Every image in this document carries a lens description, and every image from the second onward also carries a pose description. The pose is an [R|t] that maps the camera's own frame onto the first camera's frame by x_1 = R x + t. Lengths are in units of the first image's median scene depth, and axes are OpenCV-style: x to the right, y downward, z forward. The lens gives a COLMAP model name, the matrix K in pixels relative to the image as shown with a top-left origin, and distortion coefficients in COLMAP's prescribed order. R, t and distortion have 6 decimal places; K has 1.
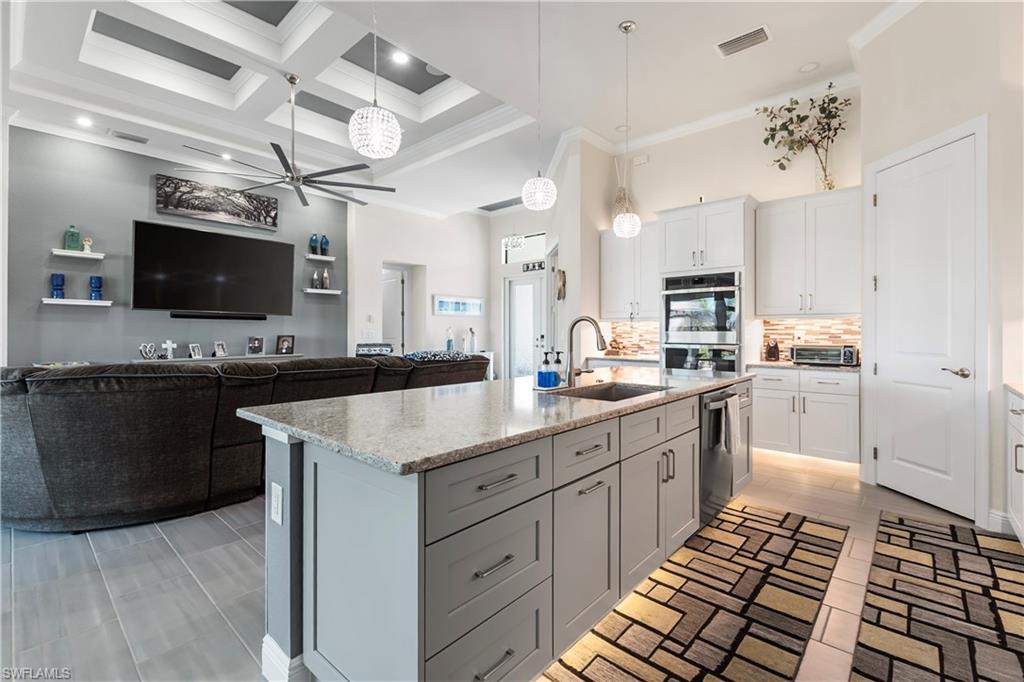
lens RADIAL K [[452.4, 0, 506.9], [0, 452.4, 331.4], [0, 0, 1]] dist [0.000959, -0.000387]
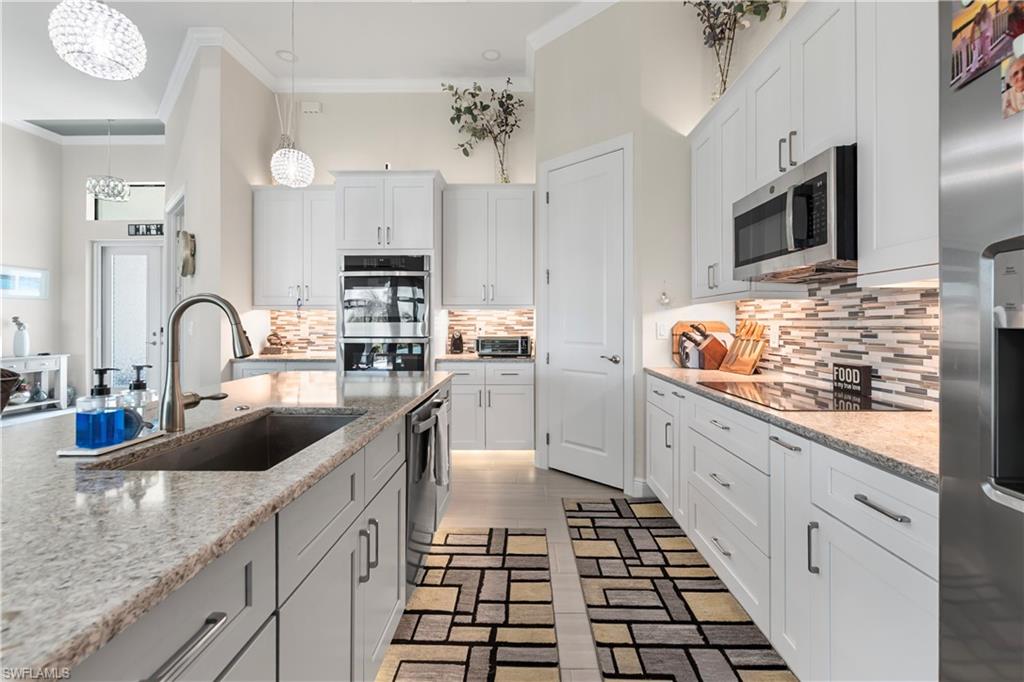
lens RADIAL K [[454.8, 0, 518.1], [0, 454.8, 320.2], [0, 0, 1]] dist [0.000644, -0.000825]
pose [[0.750689, 0.003212, 0.660648, 0.053724], [0.000029, 0.999988, -0.004895, 0.000026], [-0.660655, 0.003694, 0.750680, 0.207515]]
